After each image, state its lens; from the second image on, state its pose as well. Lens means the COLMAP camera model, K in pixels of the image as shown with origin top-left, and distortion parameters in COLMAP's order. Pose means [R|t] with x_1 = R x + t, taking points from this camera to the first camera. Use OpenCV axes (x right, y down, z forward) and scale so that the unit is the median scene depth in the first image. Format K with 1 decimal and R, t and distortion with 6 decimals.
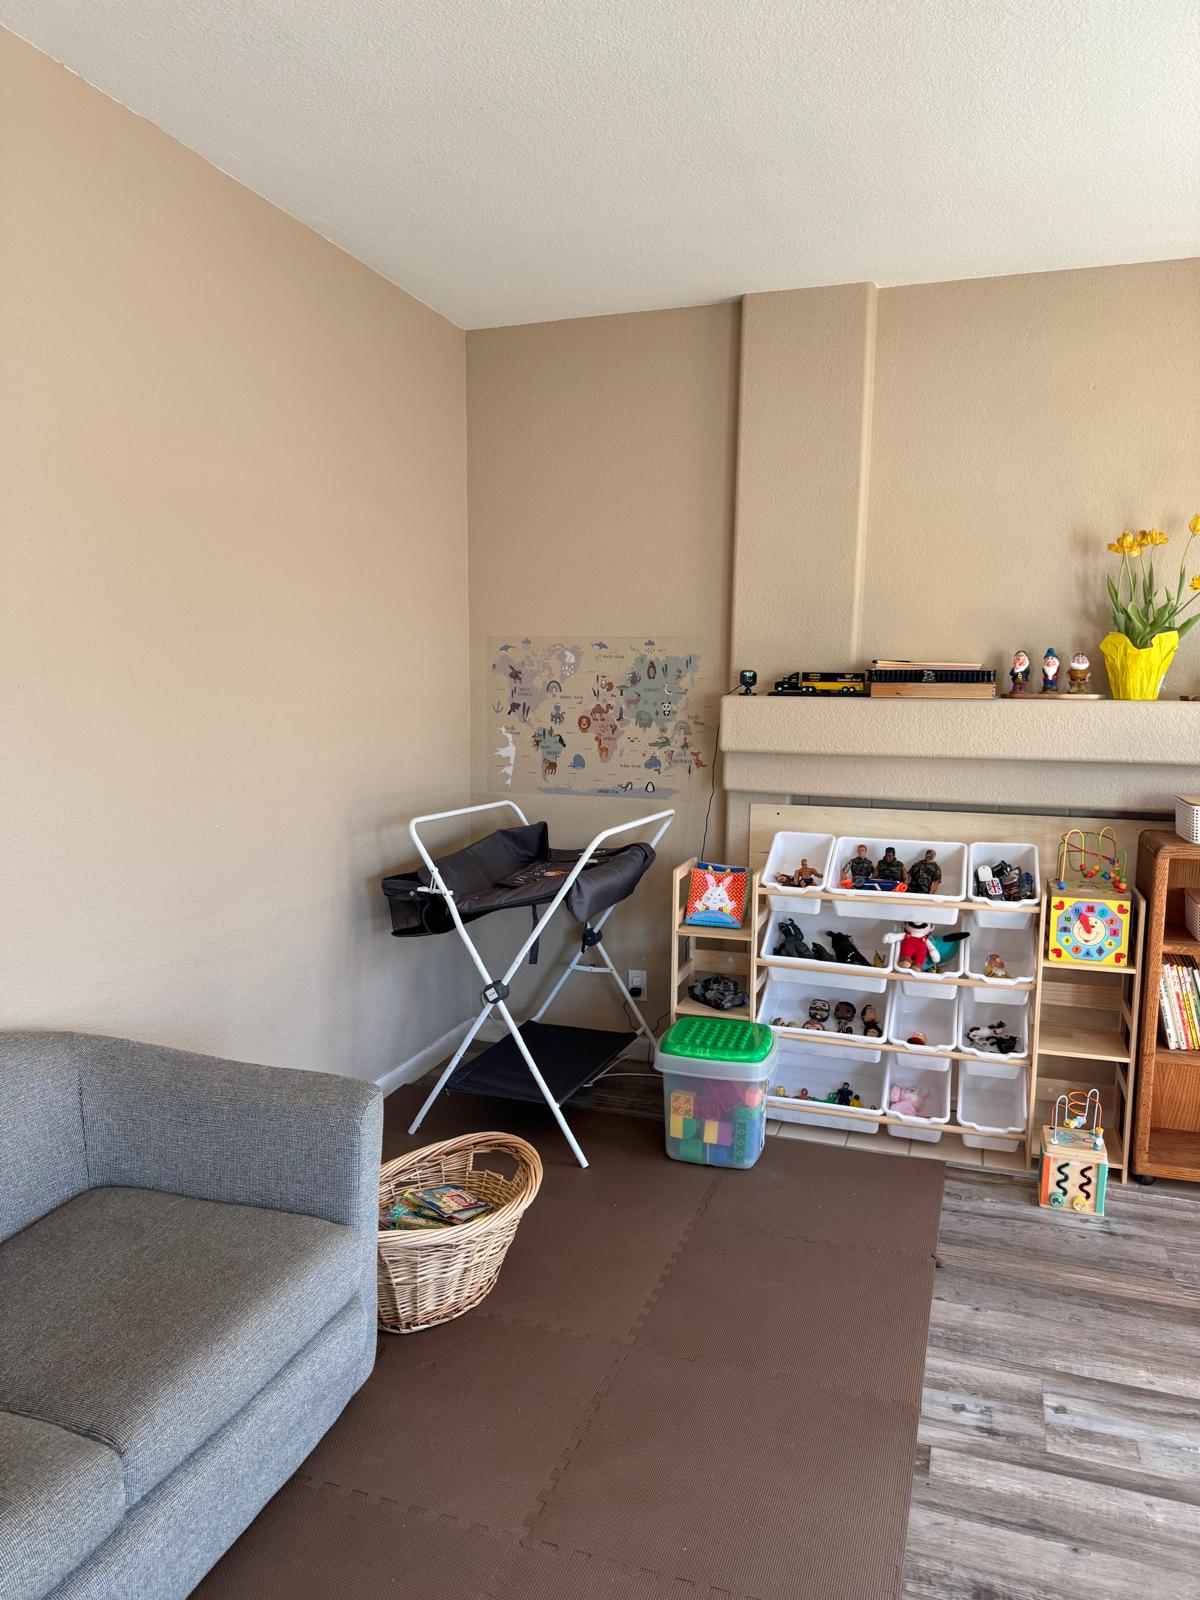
lens RADIAL K [[1122.8, 0, 592.1], [0, 1122.8, 813.9], [0, 0, 1]] dist [0.062782, -0.084197]
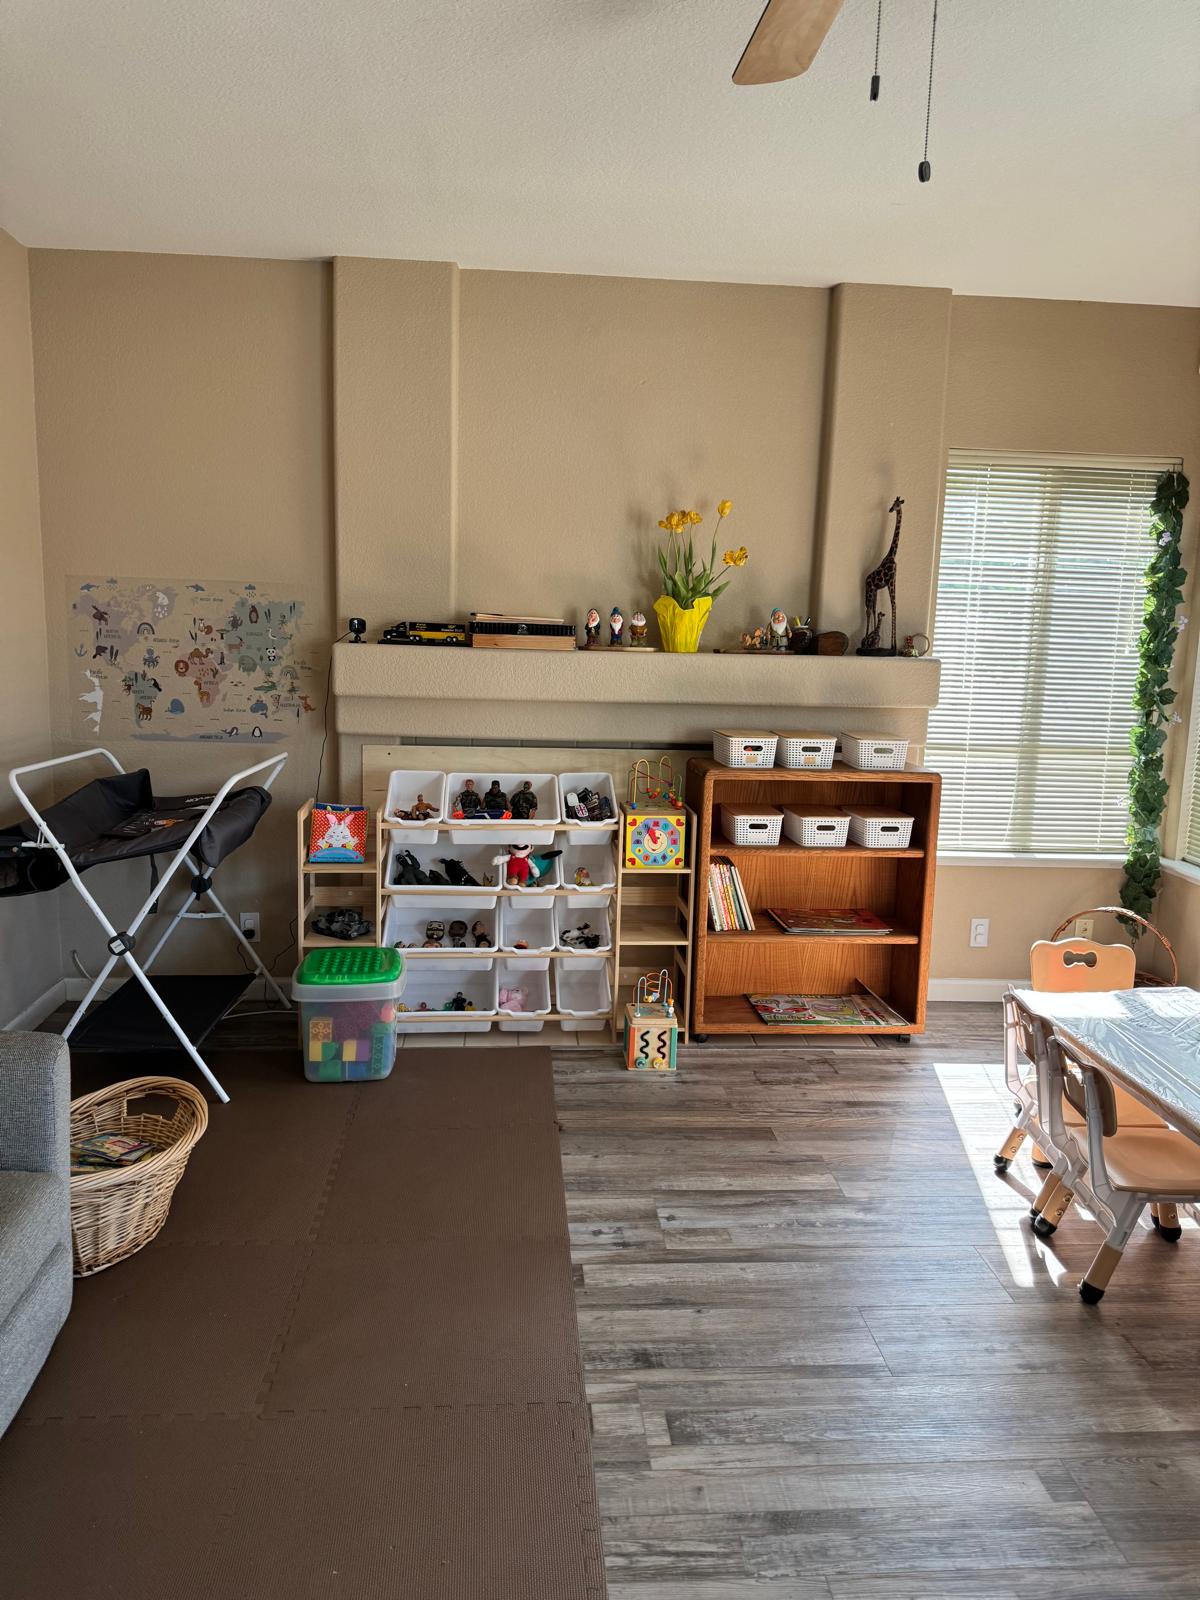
lens RADIAL K [[1122.8, 0, 593.5], [0, 1122.8, 794.7], [0, 0, 1]] dist [0.062782, -0.084197]
pose [[0.913289, -0.045618, 0.404750, -0.104784], [0.029775, 0.998527, 0.045354, -0.004156], [-0.406223, -0.029370, 0.913302, -0.070550]]
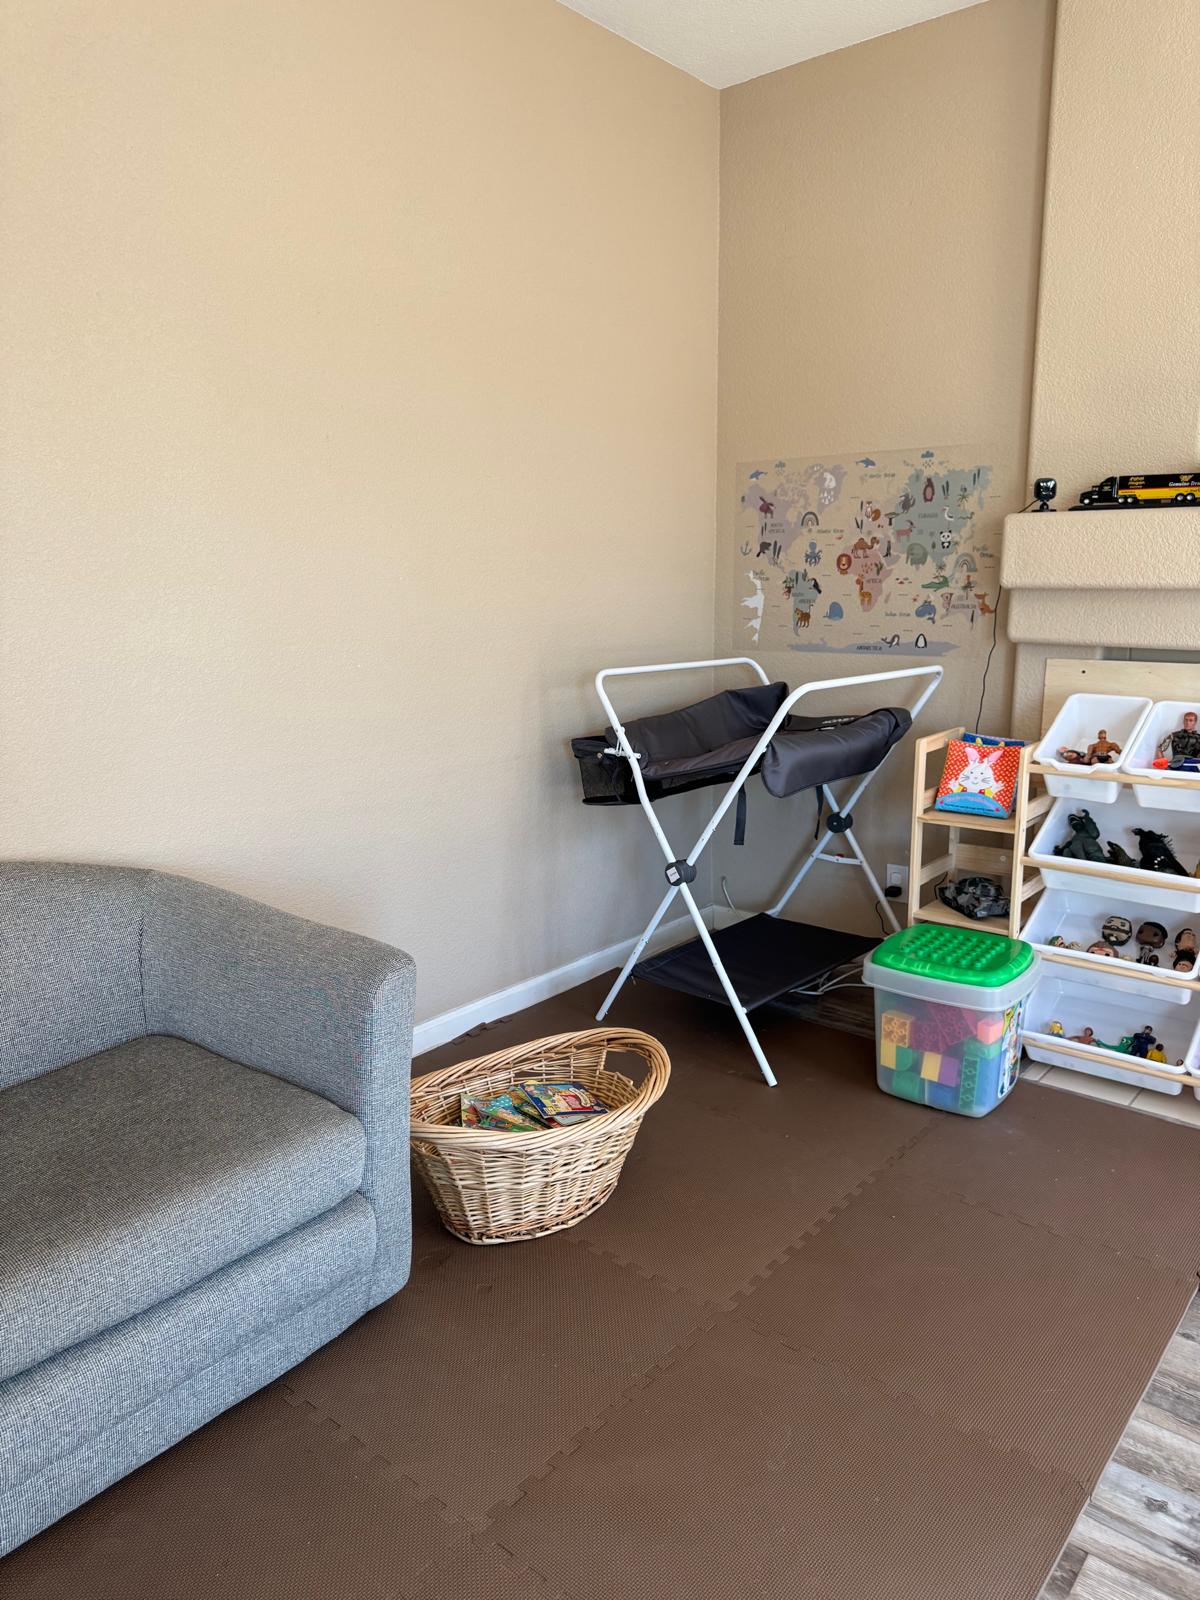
lens RADIAL K [[1122.8, 0, 581.3], [0, 1122.8, 804.3], [0, 0, 1]] dist [0.062782, -0.084197]
pose [[0.932203, 0.052515, -0.358106, 0.149335], [-0.022044, 0.995819, 0.088651, 0.033035], [0.361264, -0.074746, 0.929463, 0.184234]]
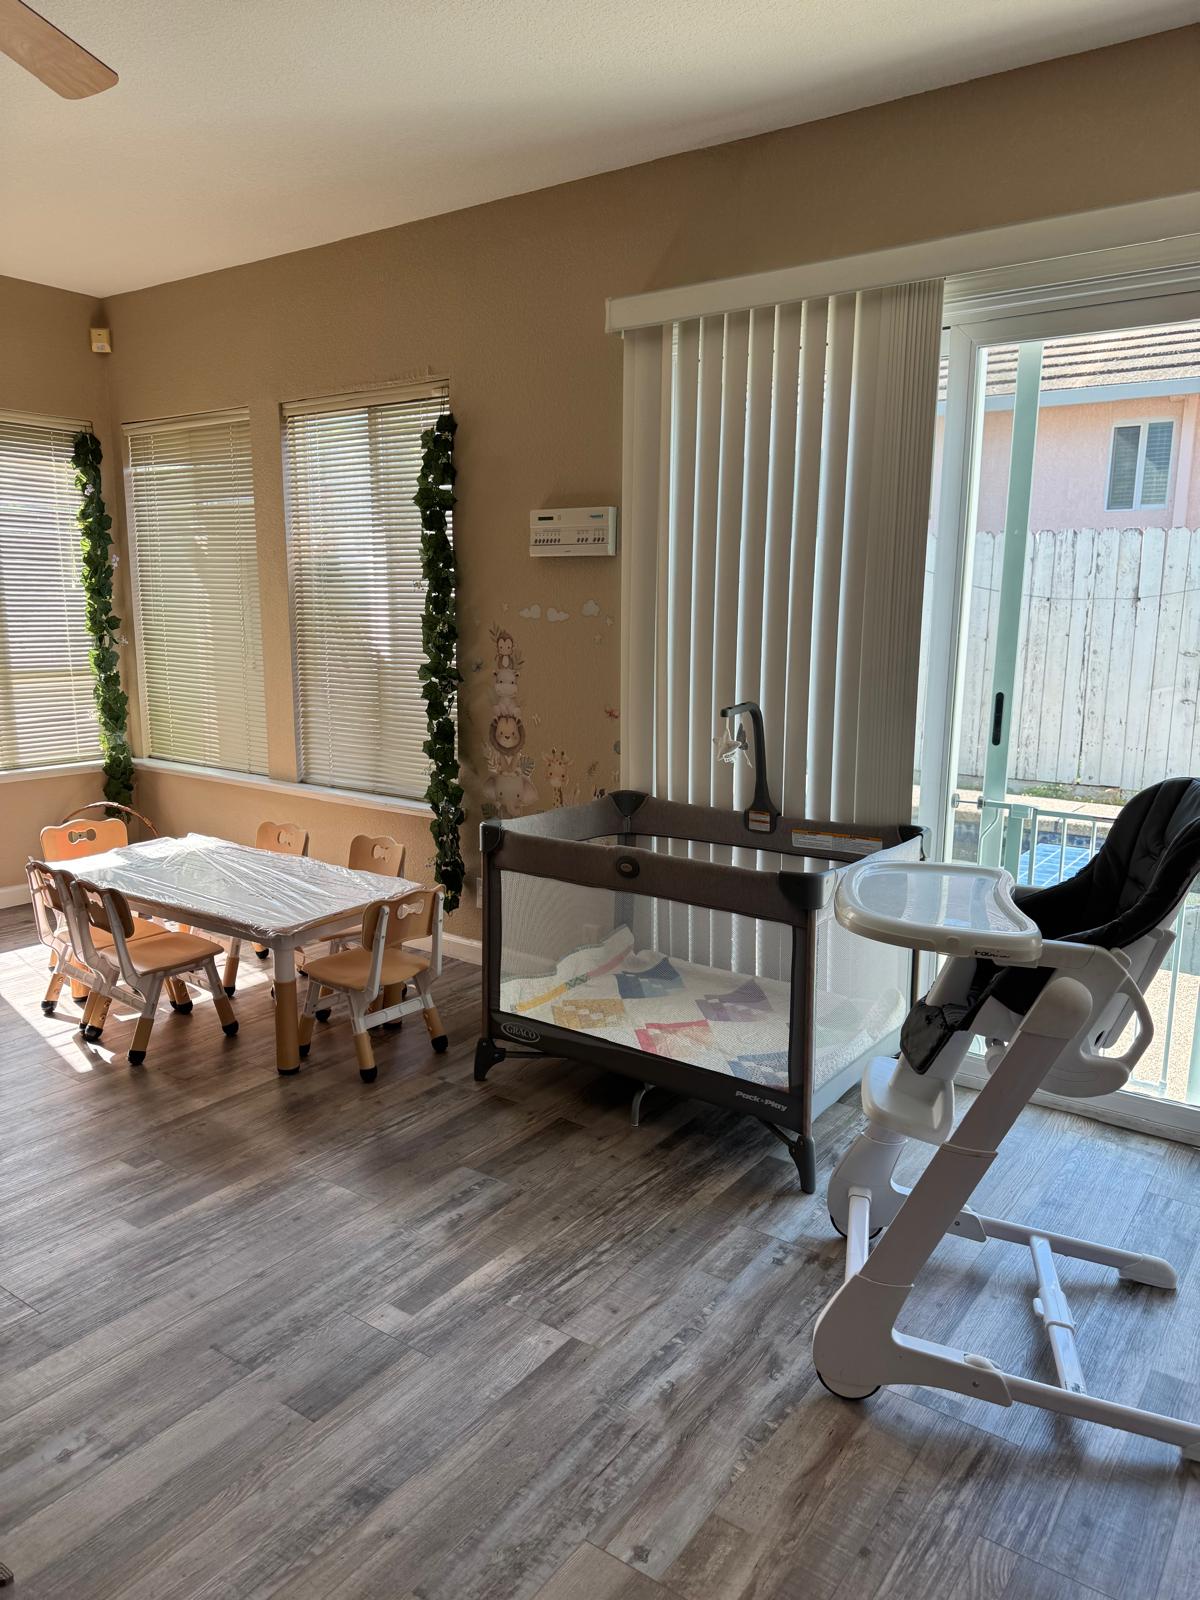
lens RADIAL K [[1122.8, 0, 604.6], [0, 1122.8, 809.8], [0, 0, 1]] dist [0.062782, -0.084197]
pose [[0.272262, -0.182426, 0.944772, -0.311285], [0.110988, 0.981264, 0.157488, 0.043689], [-0.955801, 0.061980, 0.287408, -0.225938]]
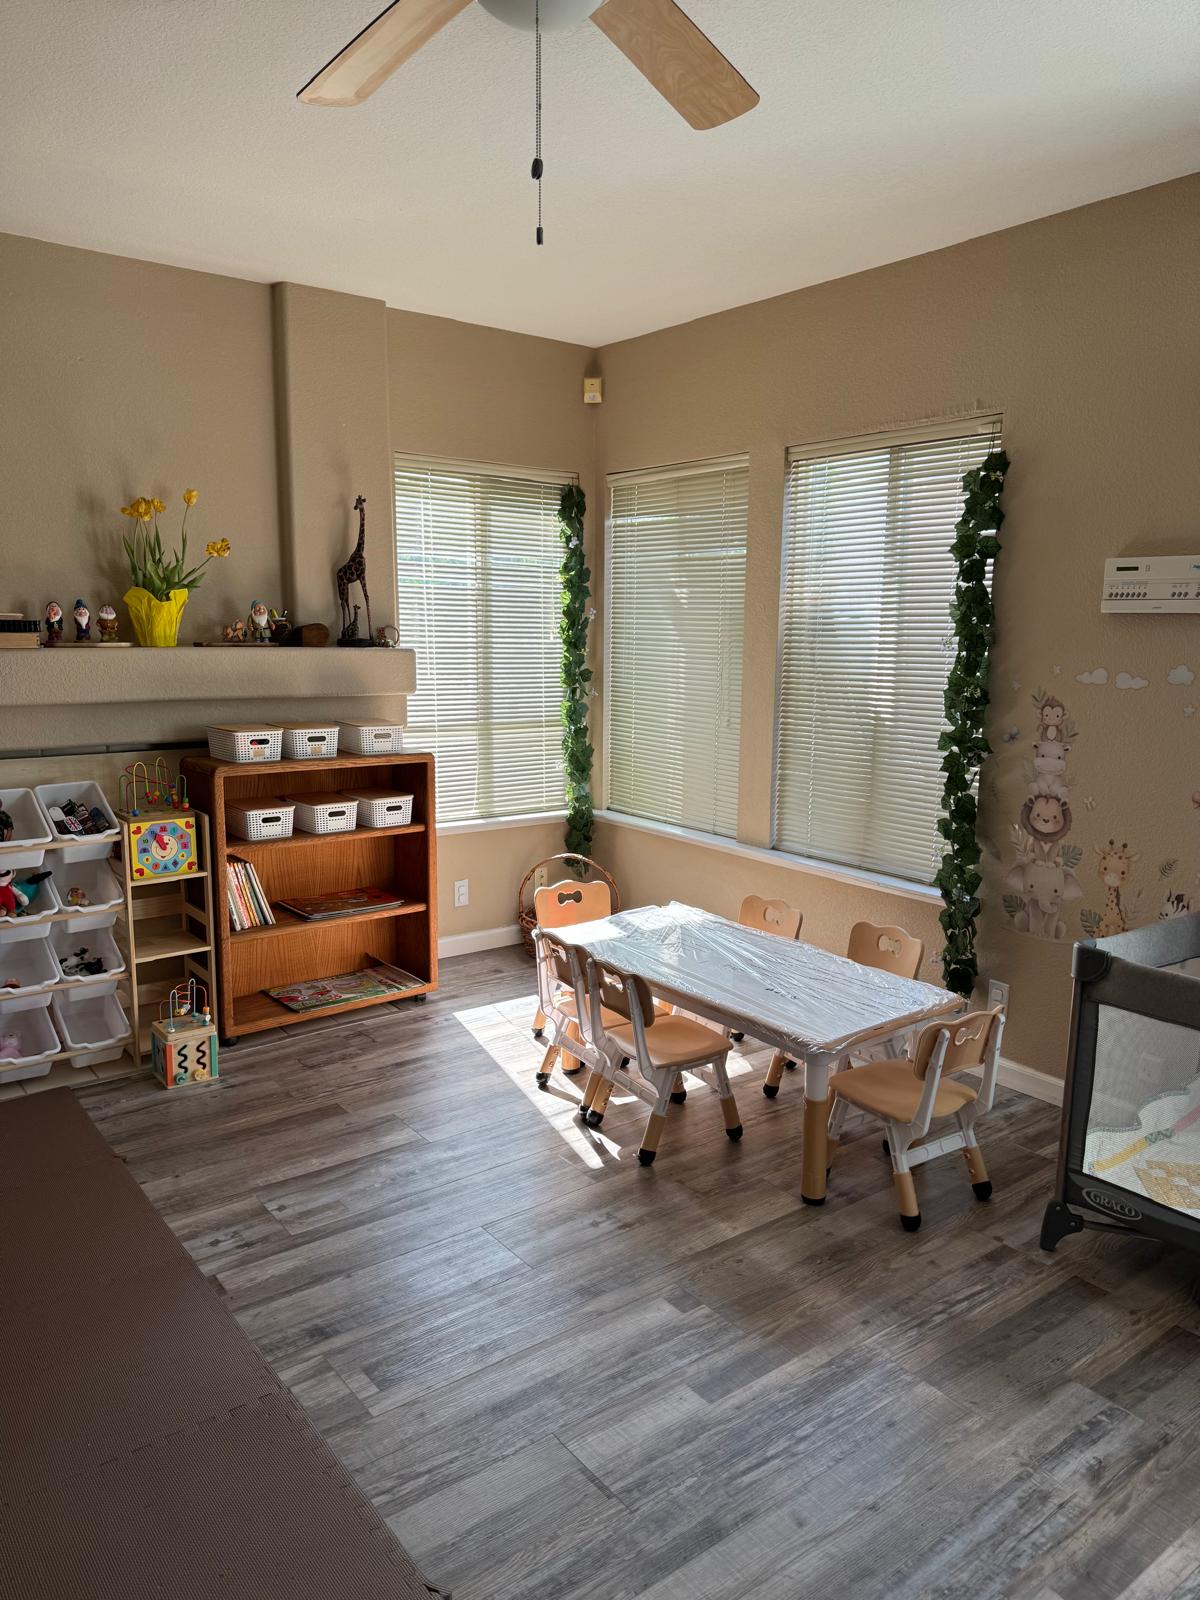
lens RADIAL K [[1122.8, 0, 612.7], [0, 1122.8, 808.7], [0, 0, 1]] dist [0.062782, -0.084197]
pose [[0.537973, -0.139474, 0.831343, -0.261389], [0.096176, 0.989933, 0.103843, -0.012334], [-0.837457, 0.024091, 0.545971, -0.015941]]
